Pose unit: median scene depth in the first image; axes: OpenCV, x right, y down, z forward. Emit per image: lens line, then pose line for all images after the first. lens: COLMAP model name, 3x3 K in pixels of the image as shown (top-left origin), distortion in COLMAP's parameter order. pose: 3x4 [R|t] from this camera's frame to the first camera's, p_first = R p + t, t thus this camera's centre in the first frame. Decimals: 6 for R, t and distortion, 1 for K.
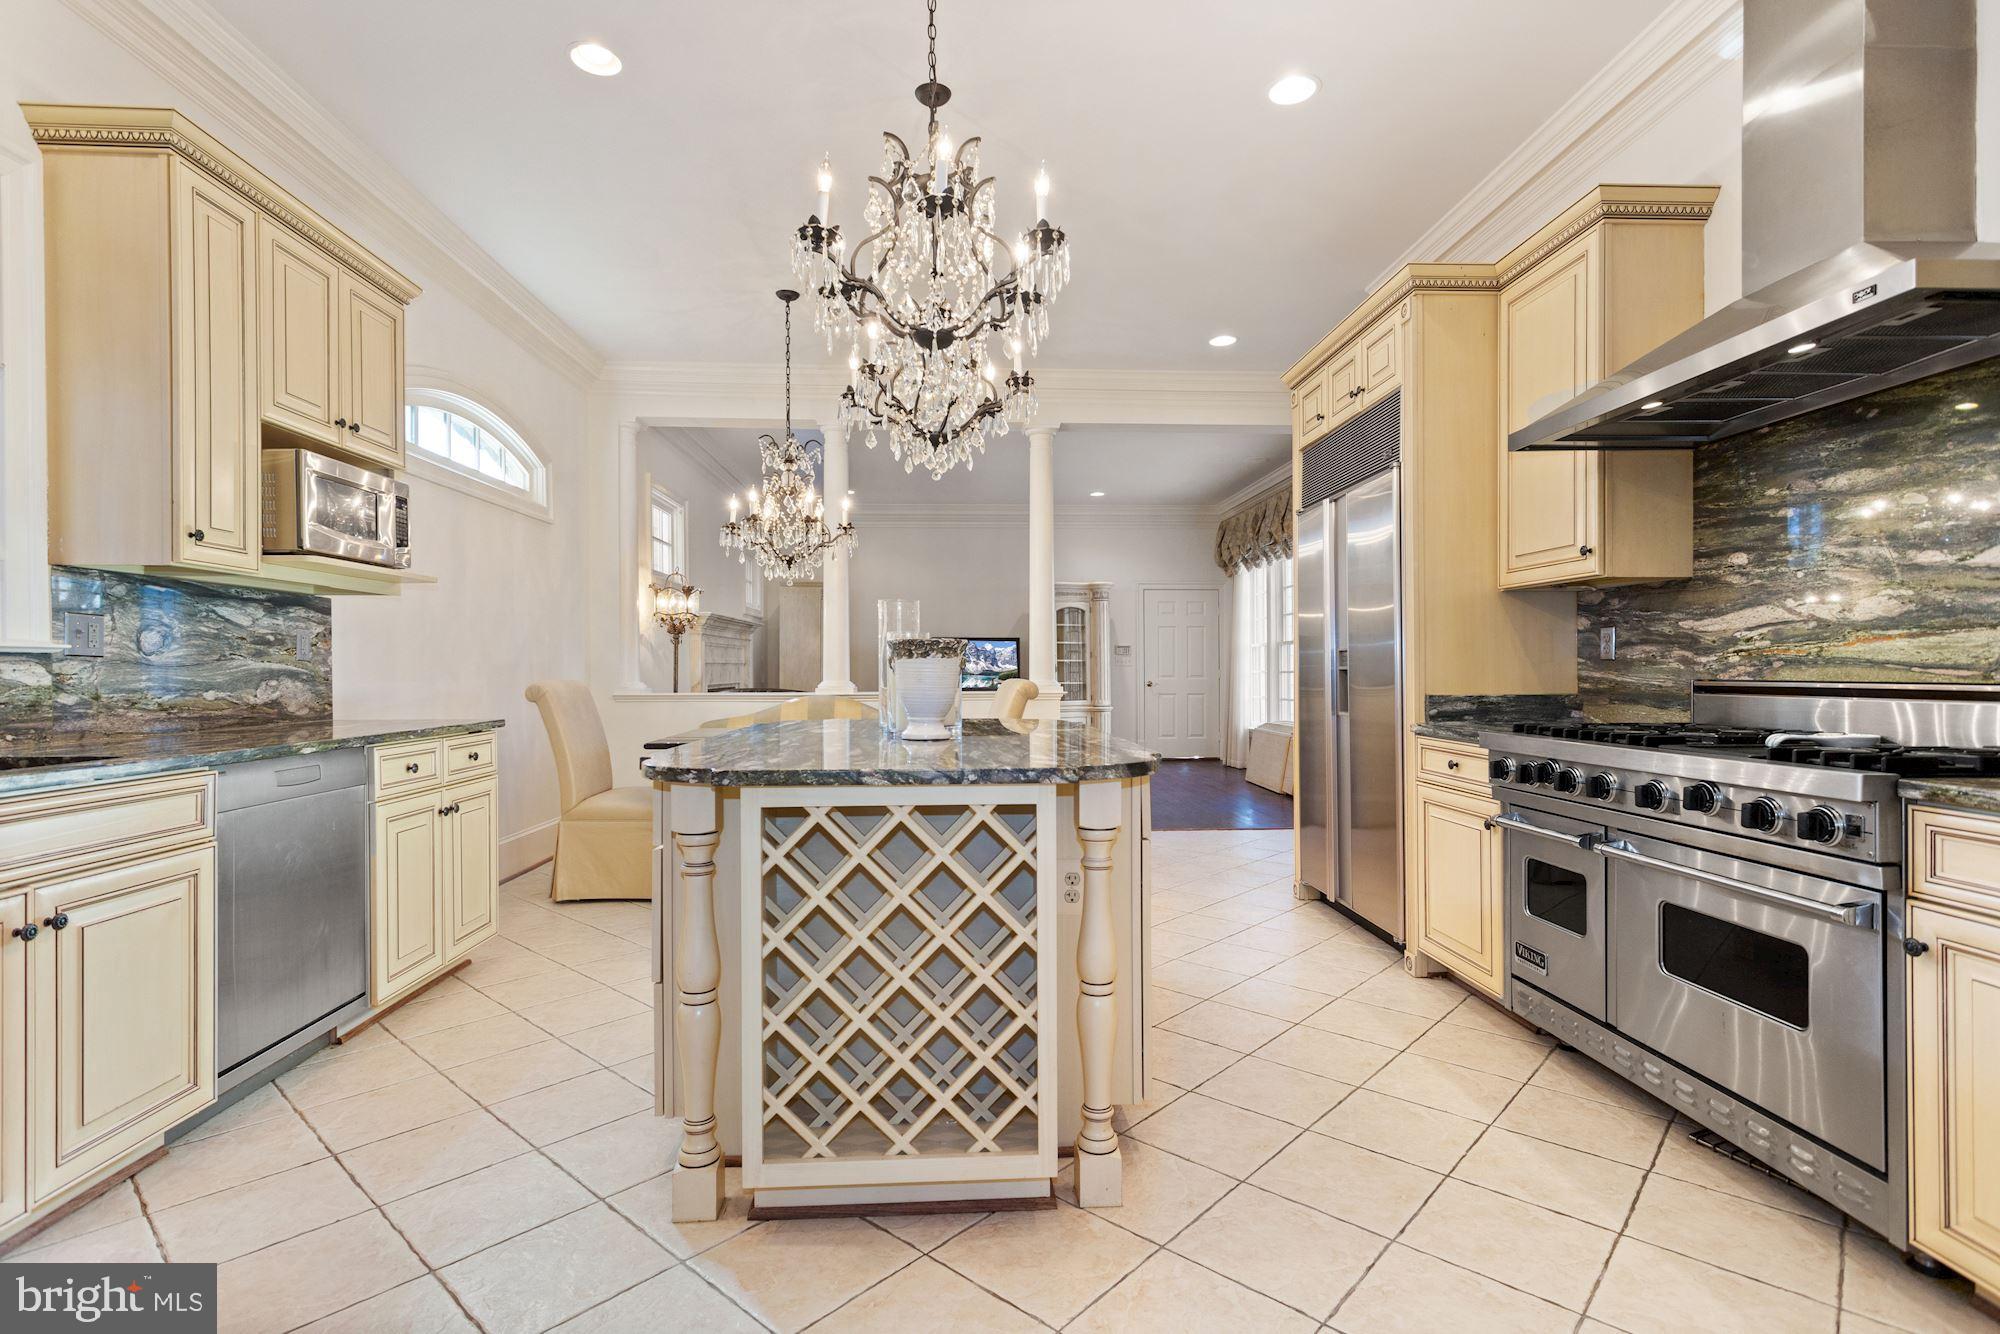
lens RADIAL K [[945.3, 0, 999.0], [0, 945.3, 673.4], [0, 0, 1]] dist [0.005138, 0.000961]
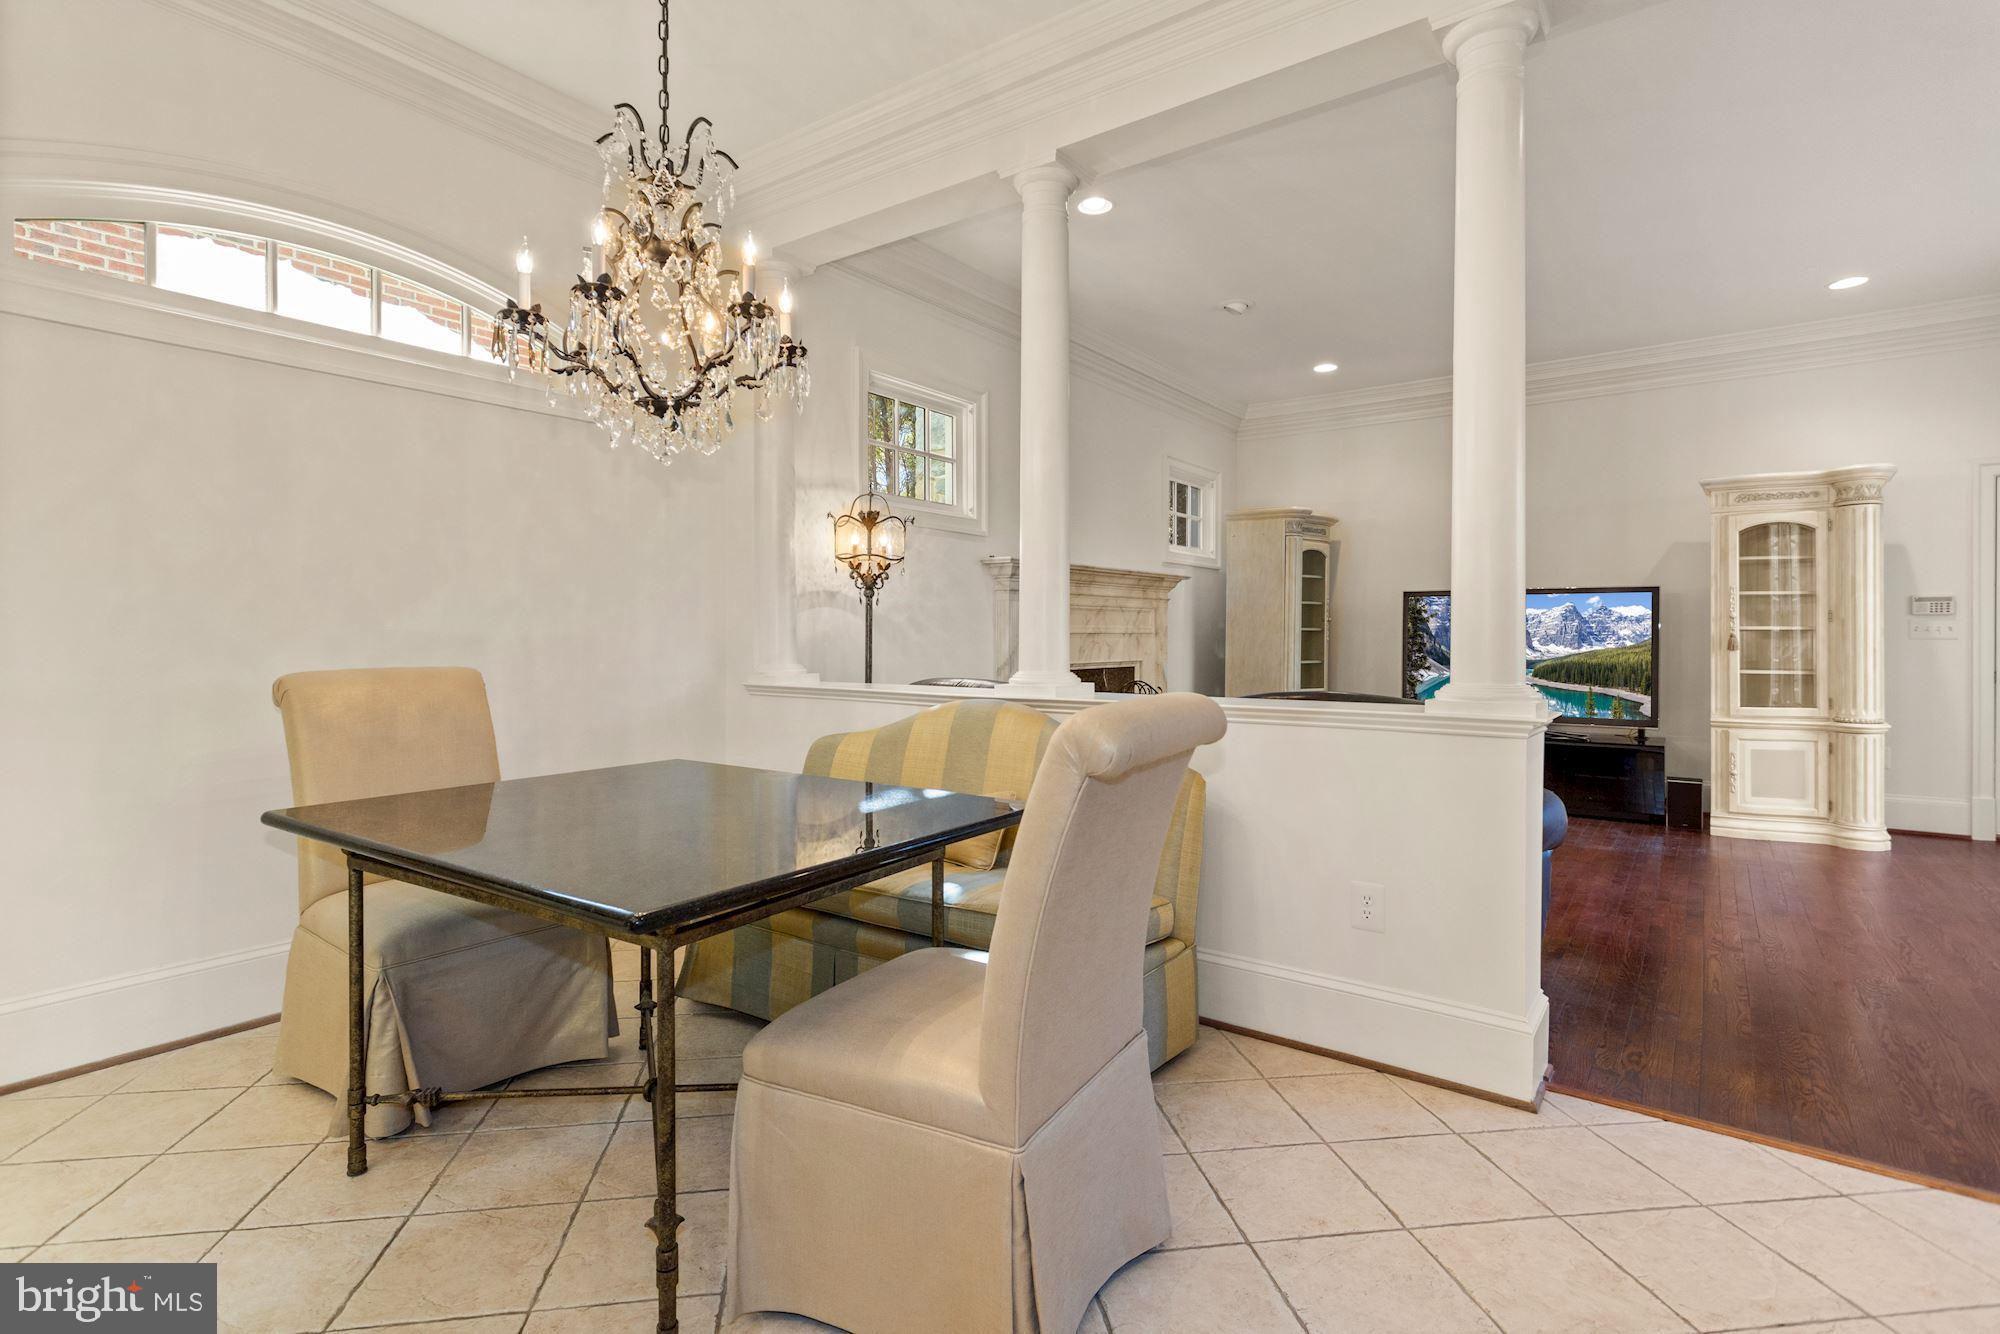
lens RADIAL K [[945.3, 0, 1000.3], [0, 945.3, 648.4], [0, 0, 1]] dist [0.005138, 0.000961]
pose [[0.767023, 0.011415, -0.641518, 0.163496], [-0.005974, 0.999925, 0.010650, -0.011362], [0.641592, -0.004336, 0.767034, 0.672279]]
